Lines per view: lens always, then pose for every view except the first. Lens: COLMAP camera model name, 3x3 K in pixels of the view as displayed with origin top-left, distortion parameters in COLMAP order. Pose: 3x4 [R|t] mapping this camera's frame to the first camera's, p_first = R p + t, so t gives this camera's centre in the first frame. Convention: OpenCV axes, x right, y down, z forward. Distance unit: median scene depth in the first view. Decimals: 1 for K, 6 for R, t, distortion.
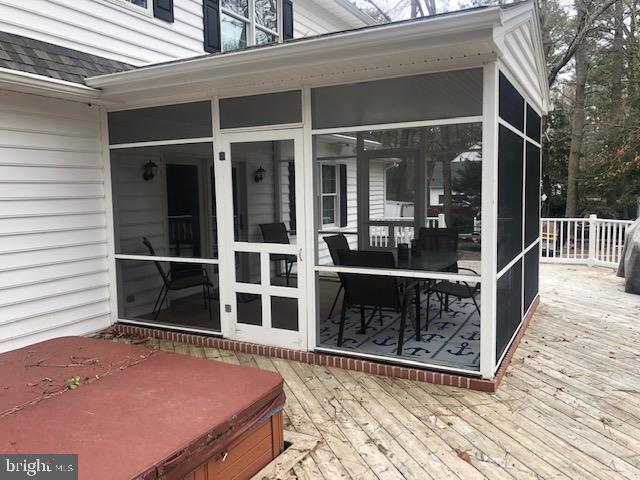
lens RADIAL K [[521.2, 0, 318.0], [0, 521.2, 234.4], [0, 0, 1]] dist [0.095834, -0.168785]
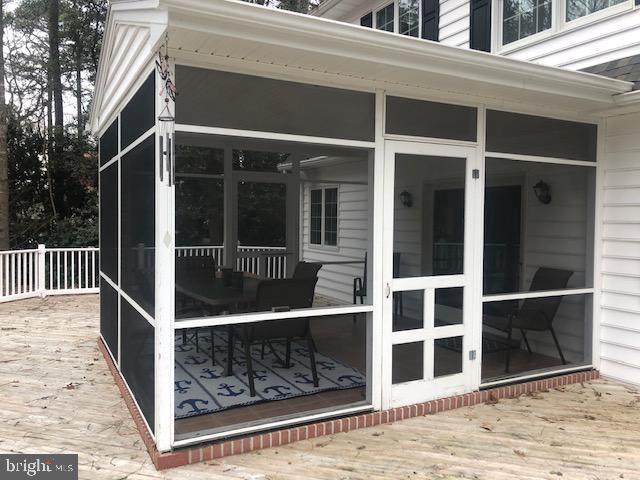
lens RADIAL K [[521.2, 0, 318.0], [0, 521.2, 234.4], [0, 0, 1]] dist [0.095834, -0.168785]
pose [[0.539261, -0.009229, 0.842088, -0.894152], [0.056978, 0.998049, -0.025549, -0.039884], [-0.840209, 0.061758, 0.538734, 0.684792]]
